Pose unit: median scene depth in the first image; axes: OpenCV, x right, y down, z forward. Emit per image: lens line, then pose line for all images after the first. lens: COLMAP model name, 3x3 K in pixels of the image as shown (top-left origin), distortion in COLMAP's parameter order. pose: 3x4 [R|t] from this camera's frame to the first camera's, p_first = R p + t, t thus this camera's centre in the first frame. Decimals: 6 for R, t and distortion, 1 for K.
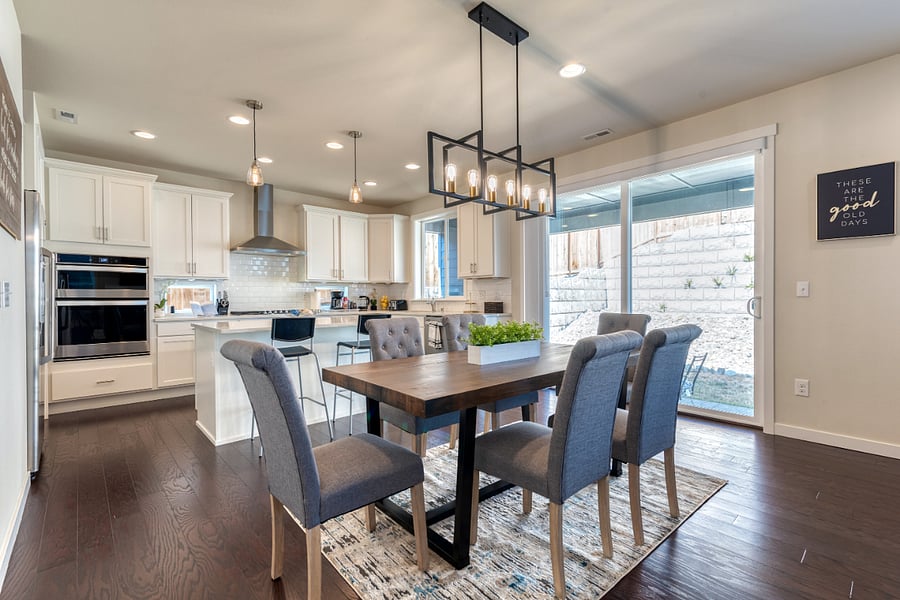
lens RADIAL K [[410.9, 0, 461.9], [0, 410.9, 300.2], [0, 0, 1]] dist [0.003096, 0.000046]
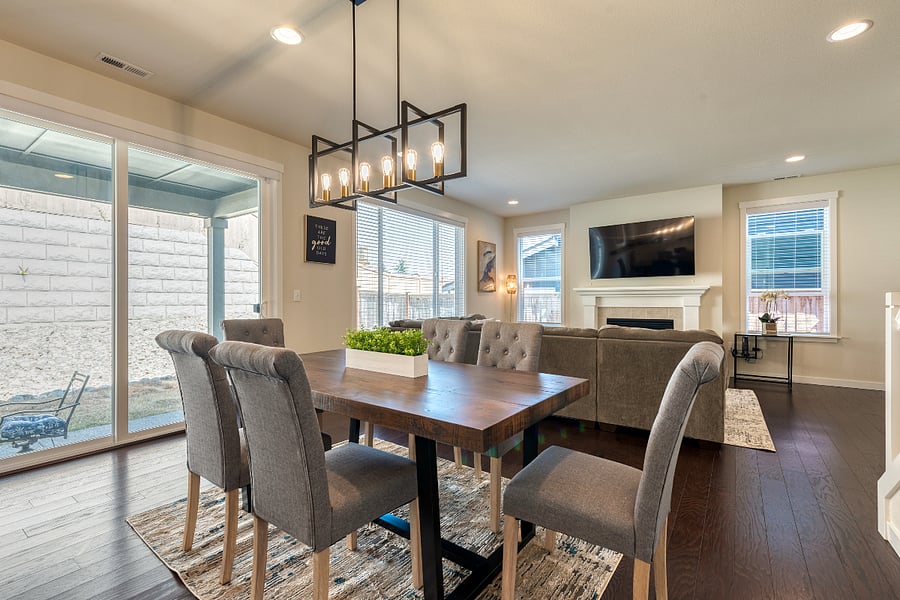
lens RADIAL K [[403.6, 0, 447.0], [0, 403.6, 300.8], [0, 0, 1]] dist [0.011930, -0.000201]
pose [[-0.203487, 0.005973, 0.979059, -0.372829], [0.005926, 0.999971, -0.004869, -0.000223], [-0.979060, 0.004811, -0.203517, 0.506092]]
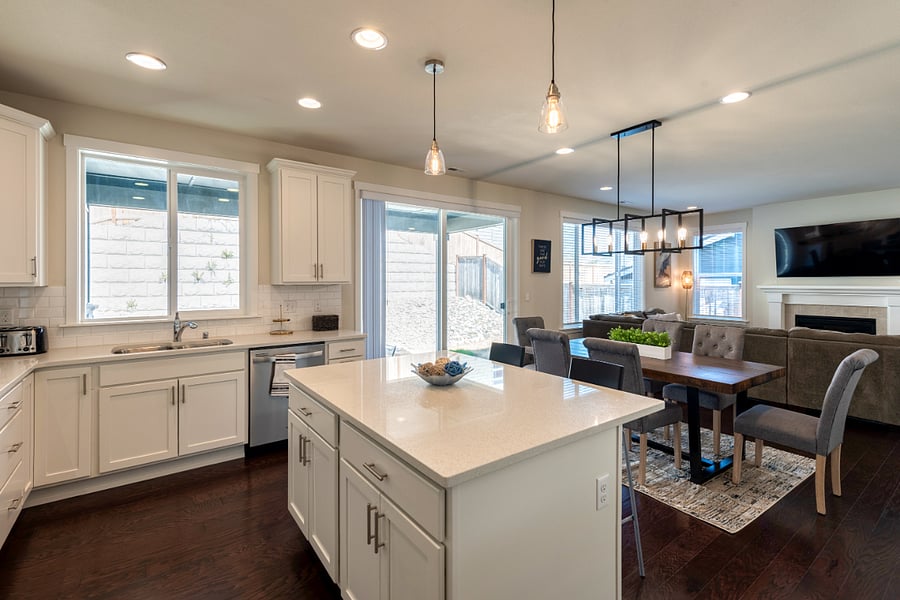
lens RADIAL K [[413.0, 0, 450.8], [0, 413.0, 283.6], [0, 0, 1]] dist [0.013950, -0.000656]
pose [[0.105795, 0.000389, 0.994388, -0.719012], [0.005695, 0.999983, -0.000997, -0.057754], [-0.994372, 0.005768, 0.105791, 0.741252]]
